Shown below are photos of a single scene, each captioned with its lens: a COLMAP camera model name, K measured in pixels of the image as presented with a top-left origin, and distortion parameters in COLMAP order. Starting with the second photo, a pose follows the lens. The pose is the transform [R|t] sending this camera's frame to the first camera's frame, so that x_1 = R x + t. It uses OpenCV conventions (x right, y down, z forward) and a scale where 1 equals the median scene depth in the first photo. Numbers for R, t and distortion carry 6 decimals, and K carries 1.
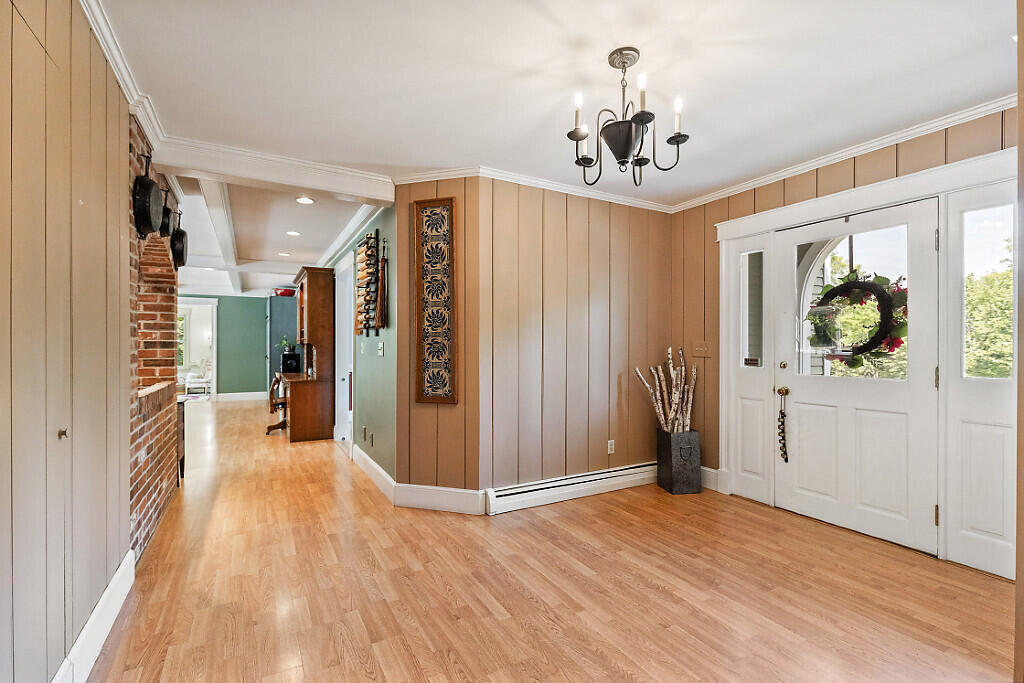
lens RADIAL K [[465.7, 0, 507.6], [0, 465.7, 344.0], [0, 0, 1]] dist [0.005683, 0.000077]
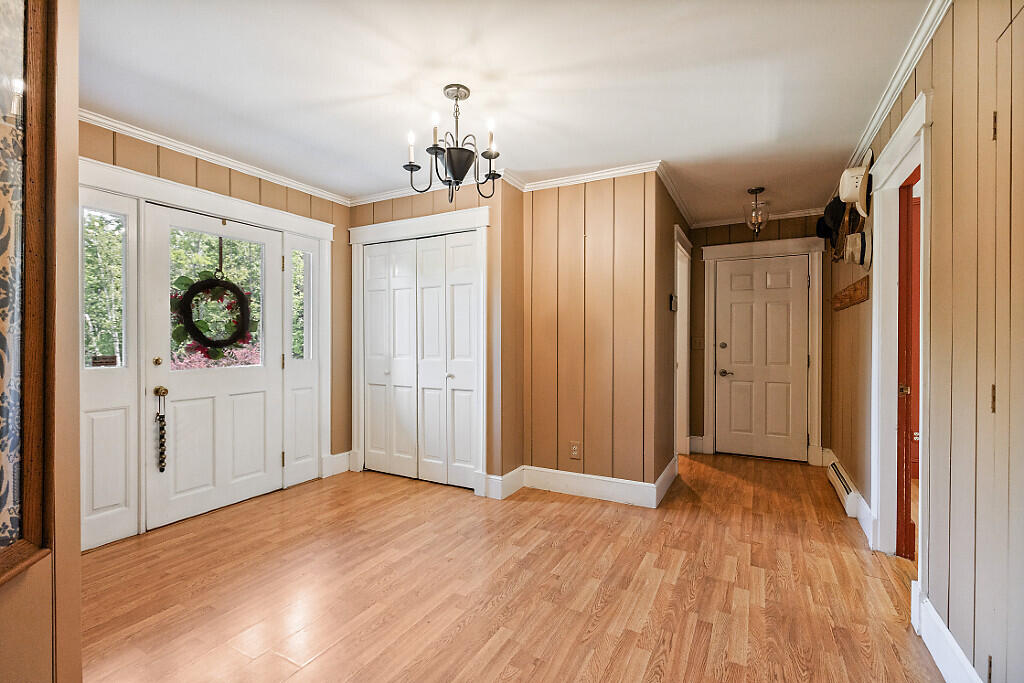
lens RADIAL K [[465.7, 0, 507.0], [0, 465.7, 341.7], [0, 0, 1]] dist [0.005683, 0.000077]
pose [[-0.533988, -0.008693, 0.845448, -0.574655], [-0.007683, 0.999956, 0.005429, -0.000383], [-0.845457, -0.003597, -0.534031, 1.085253]]
